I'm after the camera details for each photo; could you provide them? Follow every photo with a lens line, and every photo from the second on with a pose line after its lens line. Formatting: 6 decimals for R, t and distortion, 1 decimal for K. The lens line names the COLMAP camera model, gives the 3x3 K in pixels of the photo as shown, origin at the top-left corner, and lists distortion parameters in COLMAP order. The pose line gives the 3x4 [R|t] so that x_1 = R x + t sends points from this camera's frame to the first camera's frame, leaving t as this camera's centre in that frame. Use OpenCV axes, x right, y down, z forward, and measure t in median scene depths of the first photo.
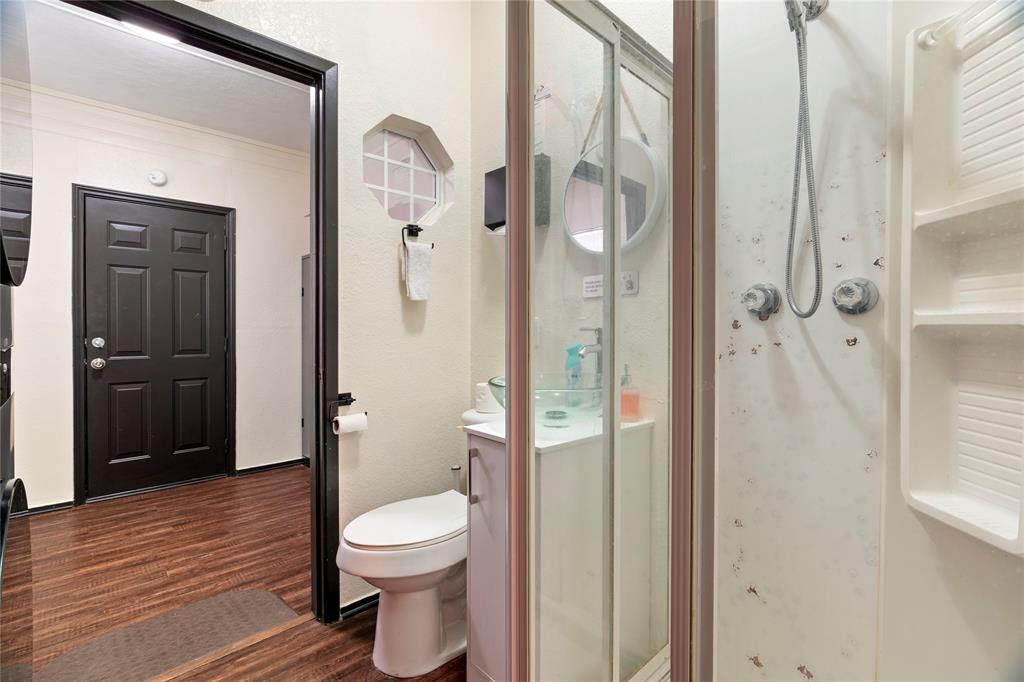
lens RADIAL K [[473.5, 0, 514.4], [0, 473.5, 334.9], [0, 0, 1]] dist [0.002561, -0.001358]
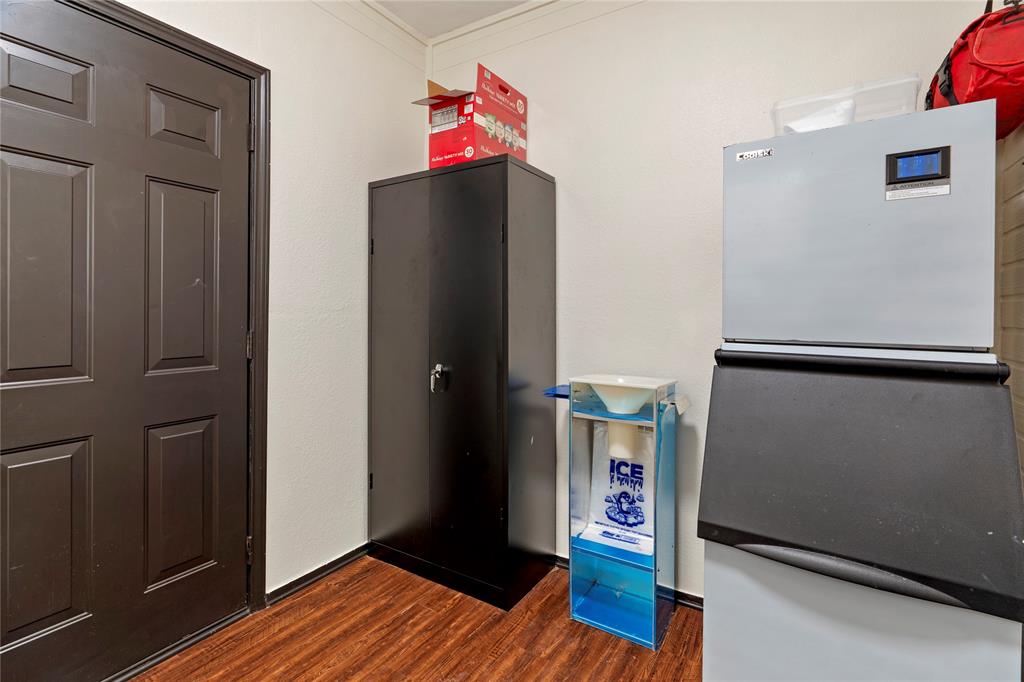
lens RADIAL K [[473.5, 0, 505.3], [0, 473.5, 321.8], [0, 0, 1]] dist [0.002561, -0.001358]
pose [[0.972535, -0.003779, 0.232725, -0.475842], [0.004014, 0.999992, -0.000537, -0.002151], [-0.232721, 0.001457, 0.972542, 0.470908]]
